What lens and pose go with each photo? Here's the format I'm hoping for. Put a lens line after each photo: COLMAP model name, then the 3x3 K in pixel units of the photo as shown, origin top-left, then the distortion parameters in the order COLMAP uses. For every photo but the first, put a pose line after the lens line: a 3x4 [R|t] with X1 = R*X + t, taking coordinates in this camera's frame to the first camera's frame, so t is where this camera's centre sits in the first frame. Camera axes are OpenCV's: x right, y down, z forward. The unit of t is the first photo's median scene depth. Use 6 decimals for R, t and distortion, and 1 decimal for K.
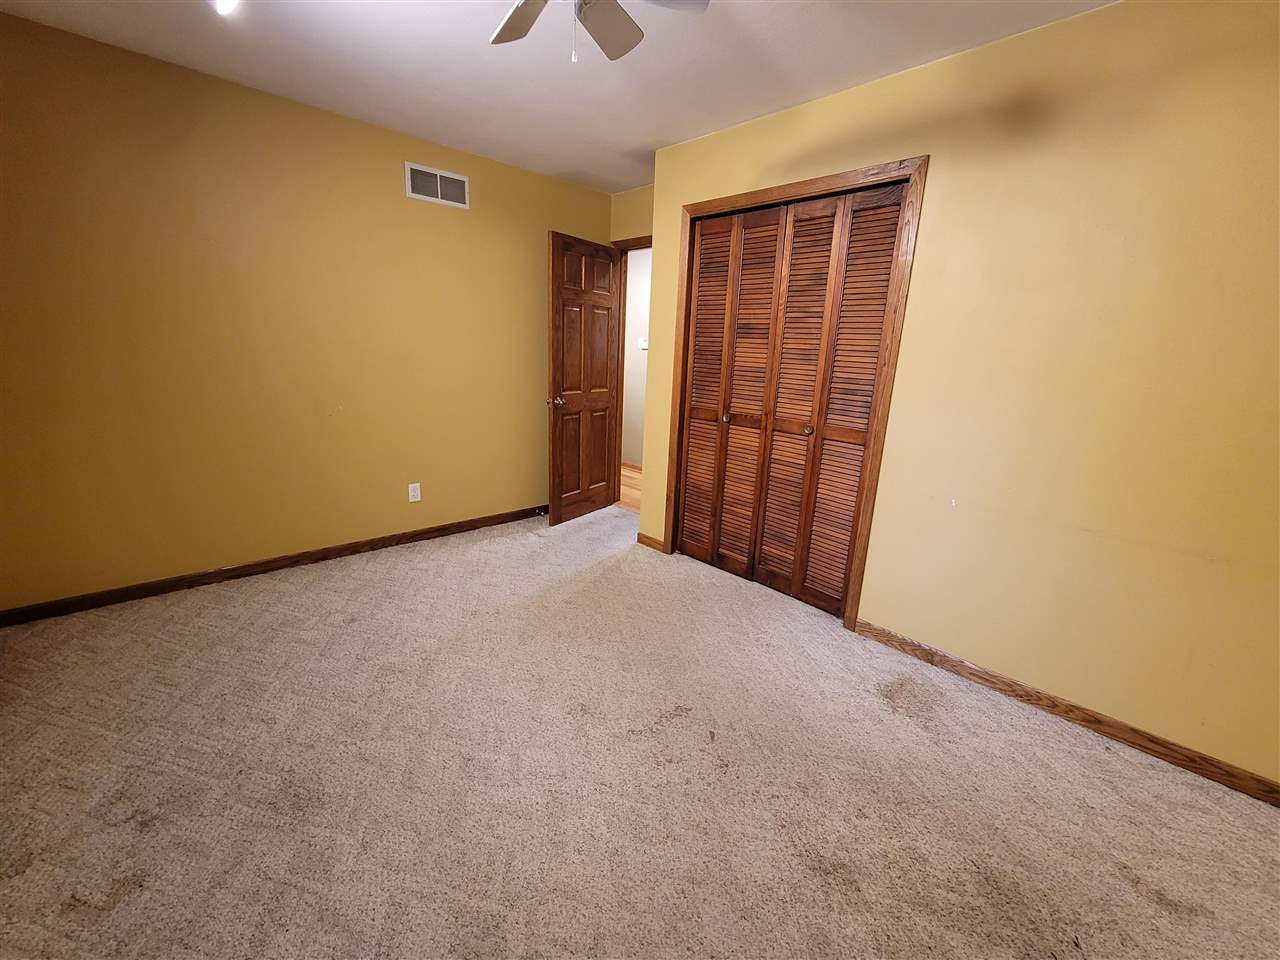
lens RADIAL K [[528.0, 0, 640.0], [0, 528.0, 480.0], [0, 0, 1]] dist [-0.001292, 0.000850]
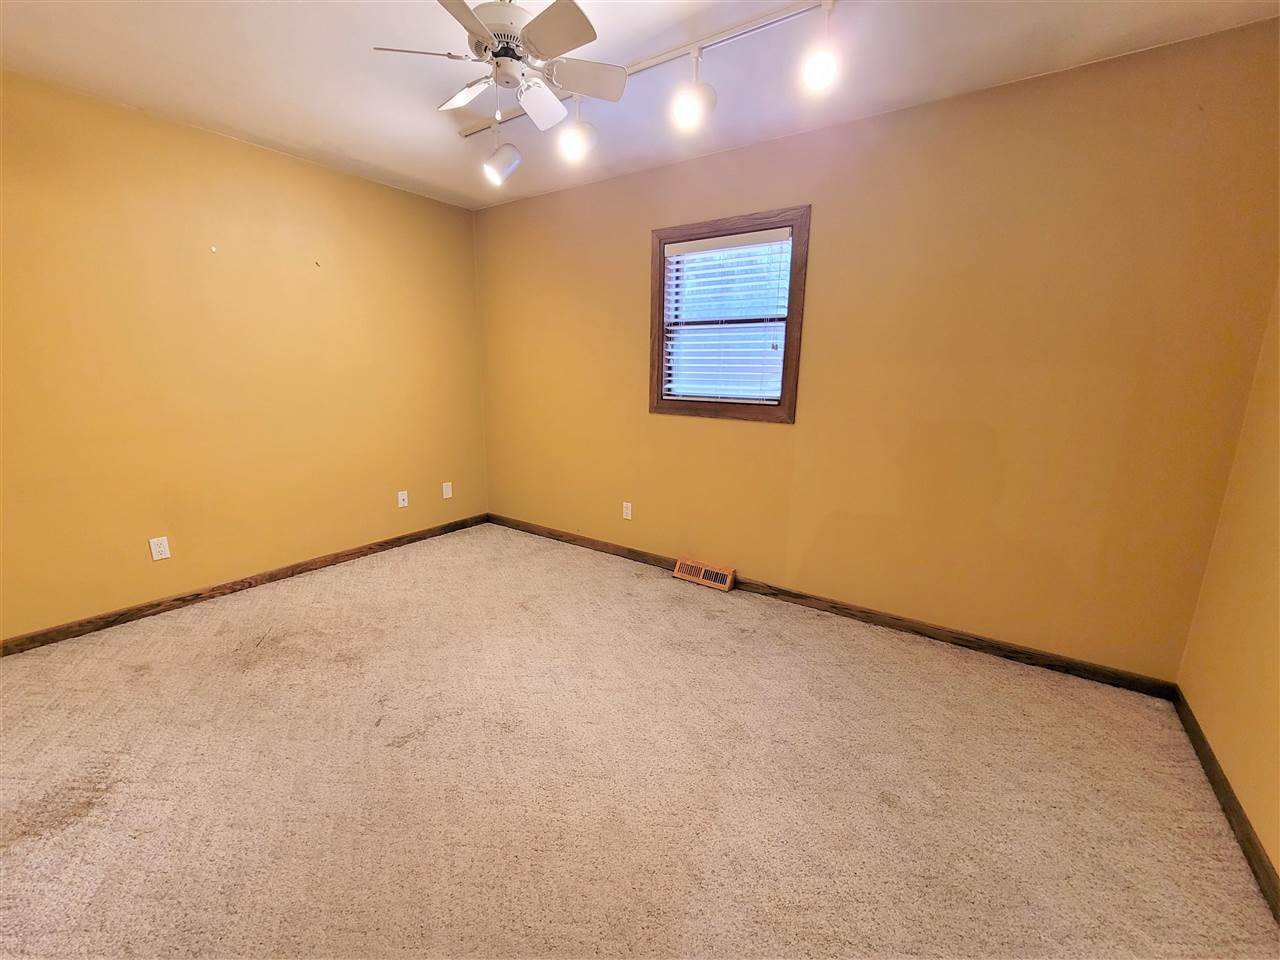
lens RADIAL K [[528.0, 0, 640.0], [0, 528.0, 480.0], [0, 0, 1]] dist [-0.001292, 0.000850]
pose [[-0.978382, -0.011080, -0.206509, -0.172825], [-0.099407, 0.900832, 0.422634, -0.511087], [0.181347, 0.434026, -0.882460, 2.086637]]
